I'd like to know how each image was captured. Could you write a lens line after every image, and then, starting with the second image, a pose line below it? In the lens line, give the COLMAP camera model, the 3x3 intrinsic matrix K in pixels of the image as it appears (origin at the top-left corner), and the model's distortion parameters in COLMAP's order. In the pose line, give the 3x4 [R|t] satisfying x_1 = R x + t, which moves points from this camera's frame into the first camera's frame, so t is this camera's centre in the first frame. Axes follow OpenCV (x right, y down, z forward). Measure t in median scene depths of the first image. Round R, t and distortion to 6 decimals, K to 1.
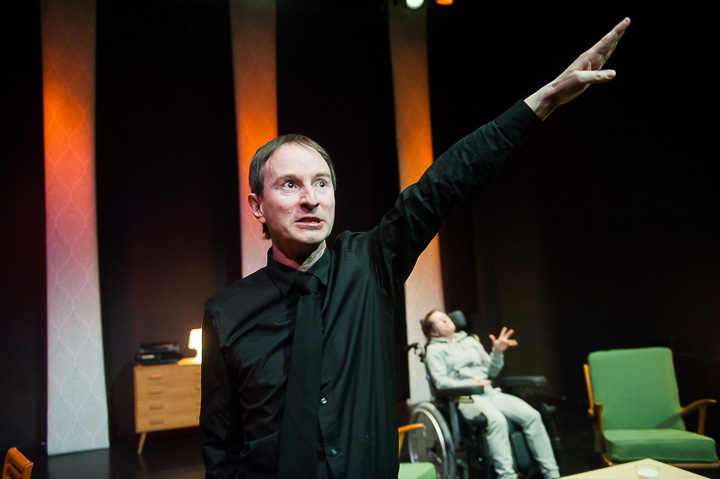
lens RADIAL K [[589.4, 0, 360.7], [0, 589.4, 223.4], [0, 0, 1]] dist [-0.025224, 0.000256]
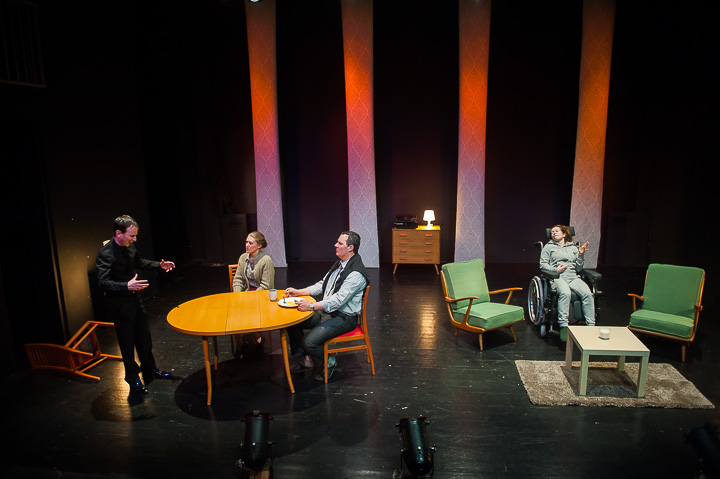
lens RADIAL K [[493.5, 0, 358.6], [0, 493.5, 243.3], [0, 0, 1]] dist [-0.045209, -0.002600]
pose [[0.890568, 0.133938, -0.434683, 0.180259], [0.009887, 0.949736, 0.312896, -0.181162], [0.454743, -0.282953, 0.844480, -0.329441]]
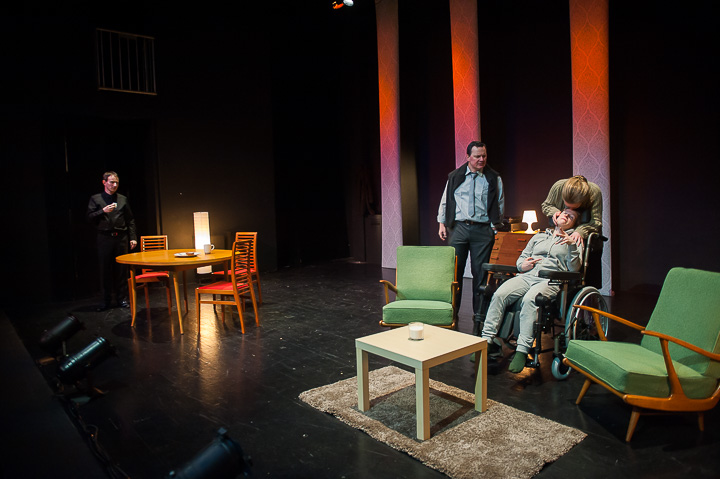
lens RADIAL K [[493.5, 0, 358.6], [0, 493.5, 243.3], [0, 0, 1]] dist [-0.045209, -0.002600]
pose [[0.352446, 0.139210, -0.925420, 0.657160], [0.091740, 0.978972, 0.182205, 0.015158], [0.931325, -0.149115, 0.332263, 0.258524]]
